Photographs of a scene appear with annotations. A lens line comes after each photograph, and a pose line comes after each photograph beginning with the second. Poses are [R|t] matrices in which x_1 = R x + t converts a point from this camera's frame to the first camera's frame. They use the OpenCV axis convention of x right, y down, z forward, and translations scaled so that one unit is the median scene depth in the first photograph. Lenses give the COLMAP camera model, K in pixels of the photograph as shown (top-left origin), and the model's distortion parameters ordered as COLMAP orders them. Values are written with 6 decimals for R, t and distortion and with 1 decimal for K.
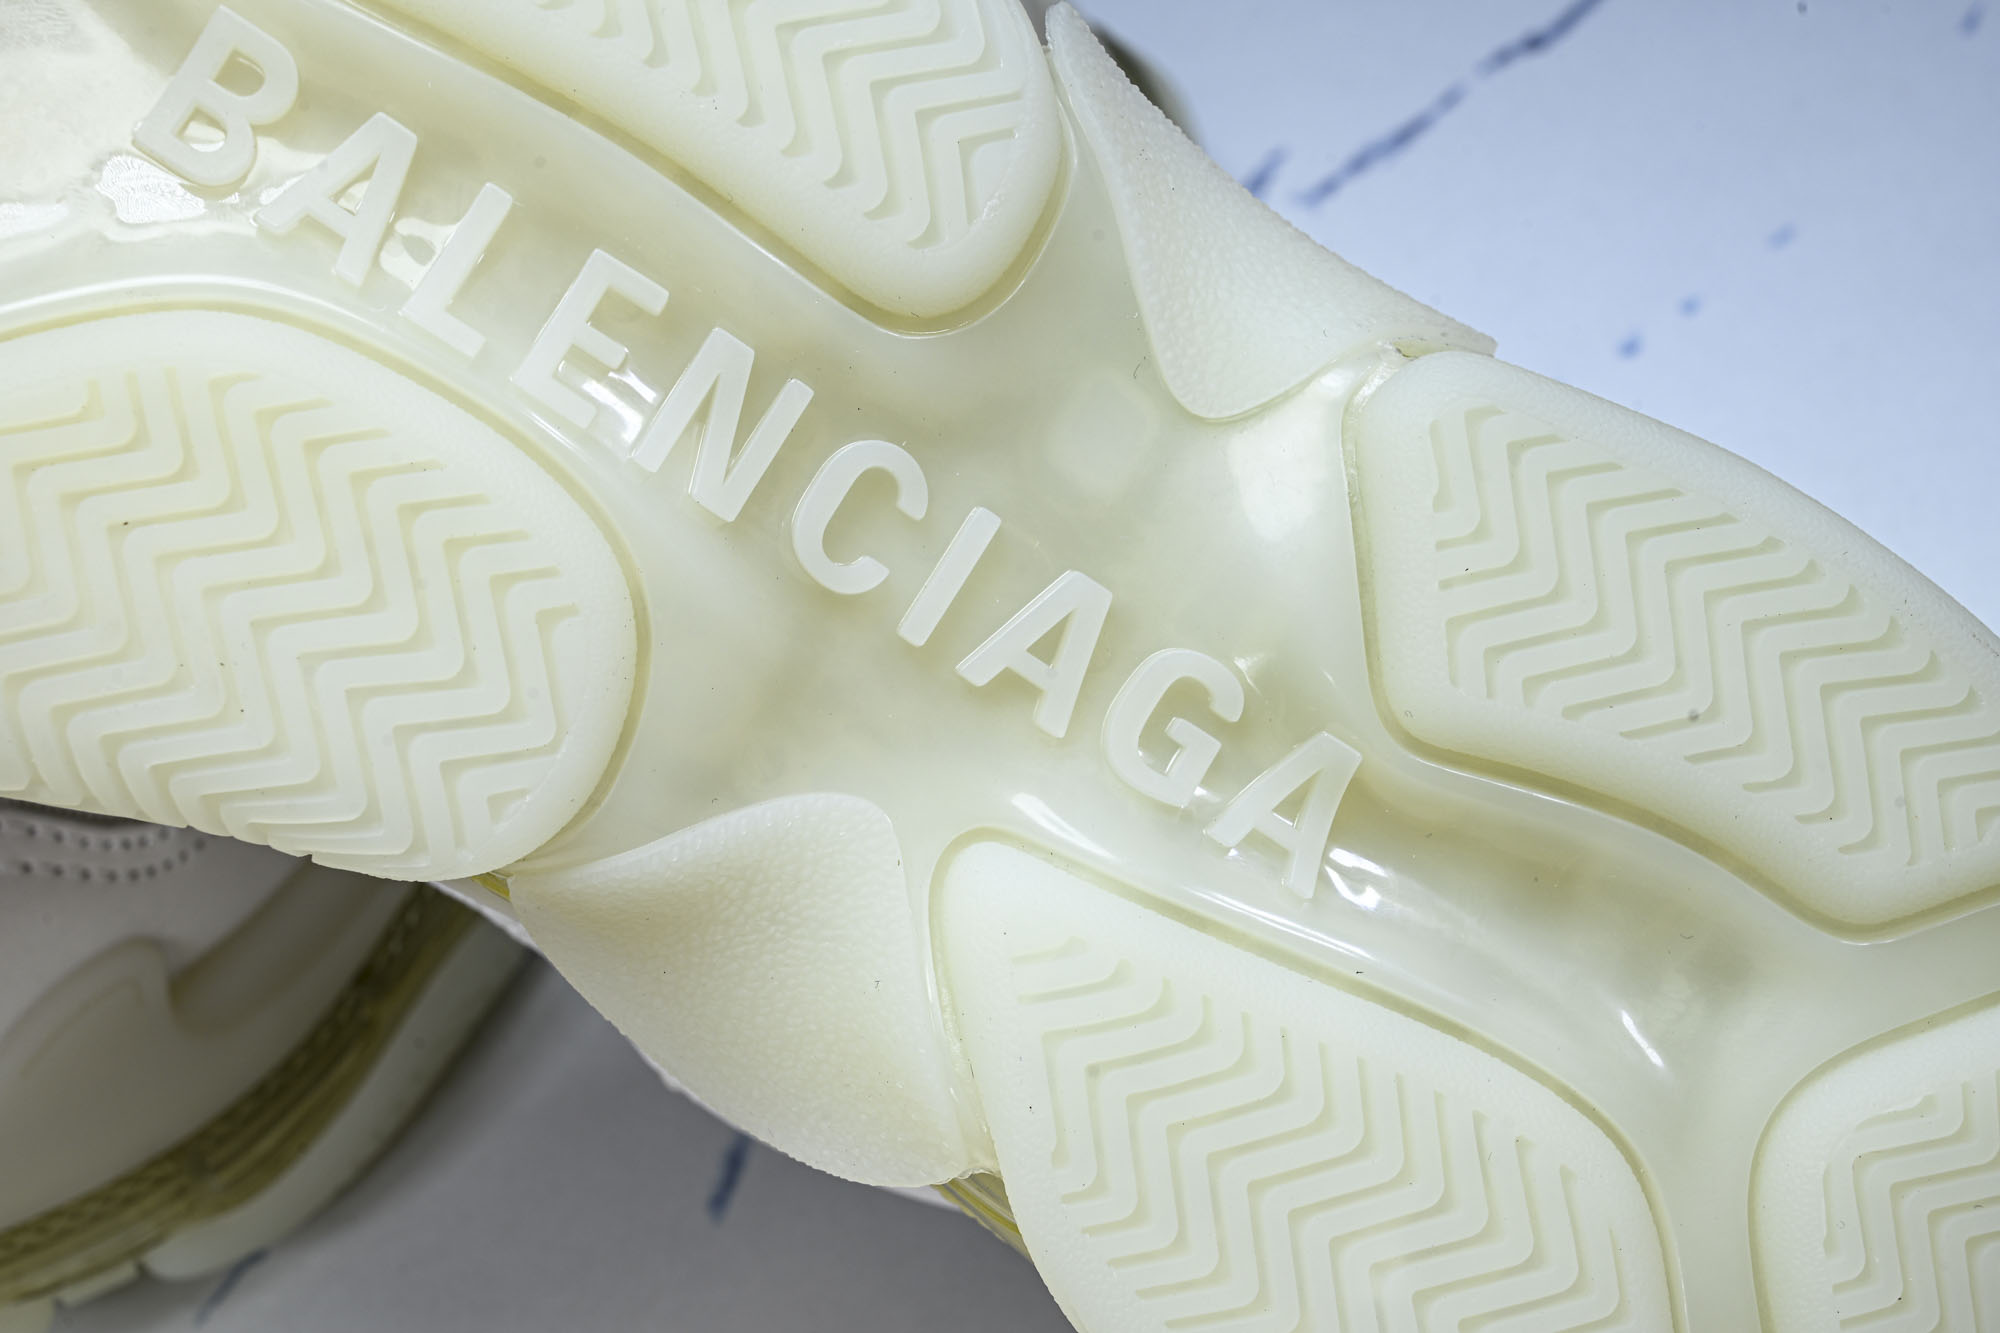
lens RADIAL K [[3625.4, 0, 995.1], [0, 3625.4, 580.7], [0, 0, 1]] dist [0.000074, 0.095106]
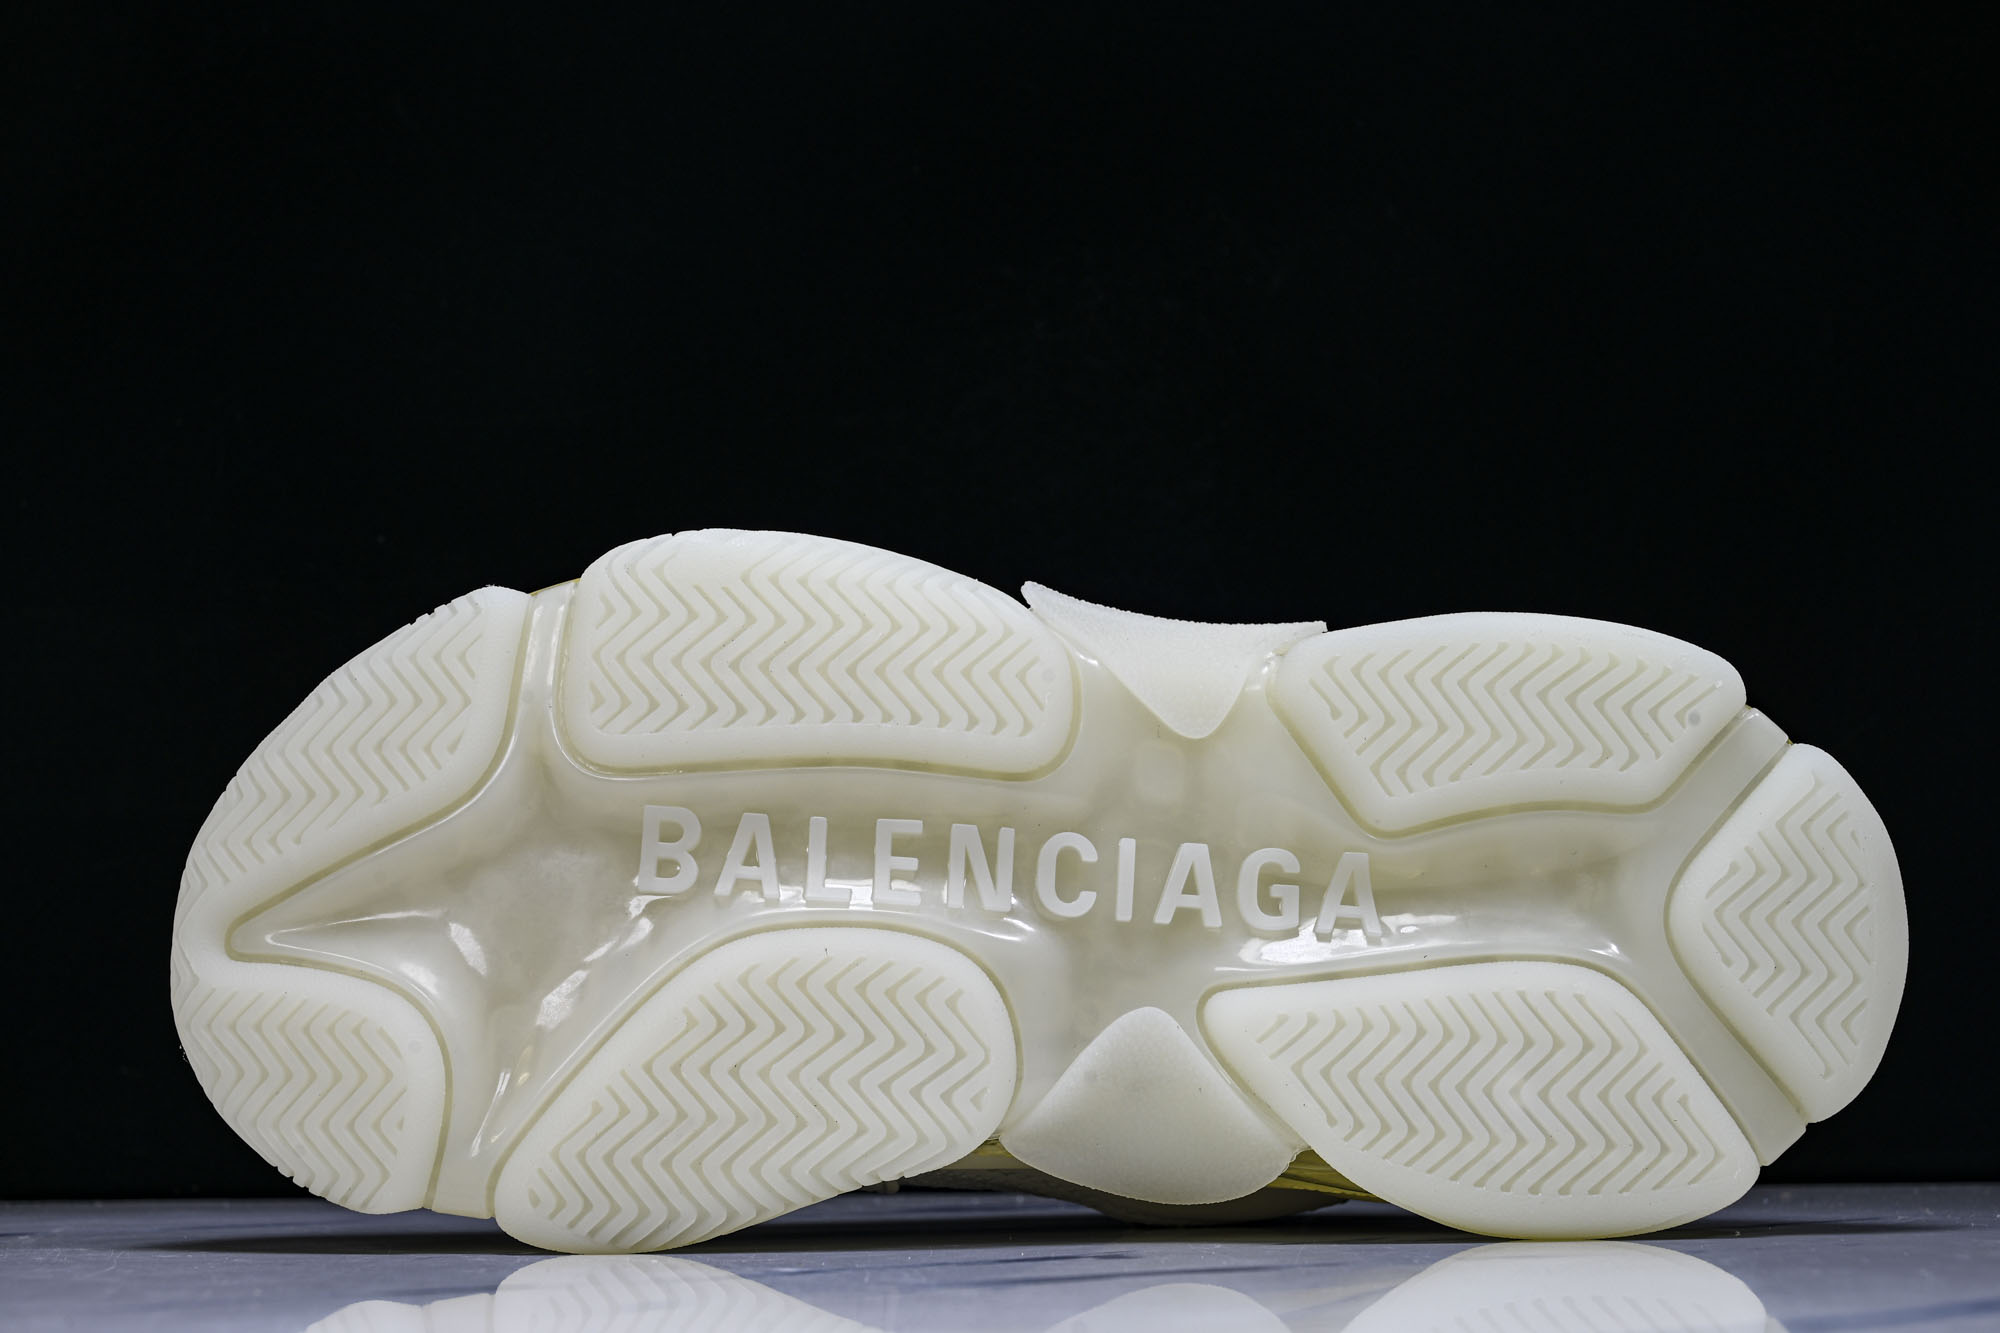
lens RADIAL K [[3339.3, 0, 1000.0], [0, 3339.3, 666.5], [0, 0, 1]] dist [-0.005875, -0.003641]
pose [[0.868128, -0.496322, -0.004400, -0.006727], [0.492395, 0.862308, -0.118203, 0.075653], [0.062461, 0.100449, 0.992980, -0.722851]]
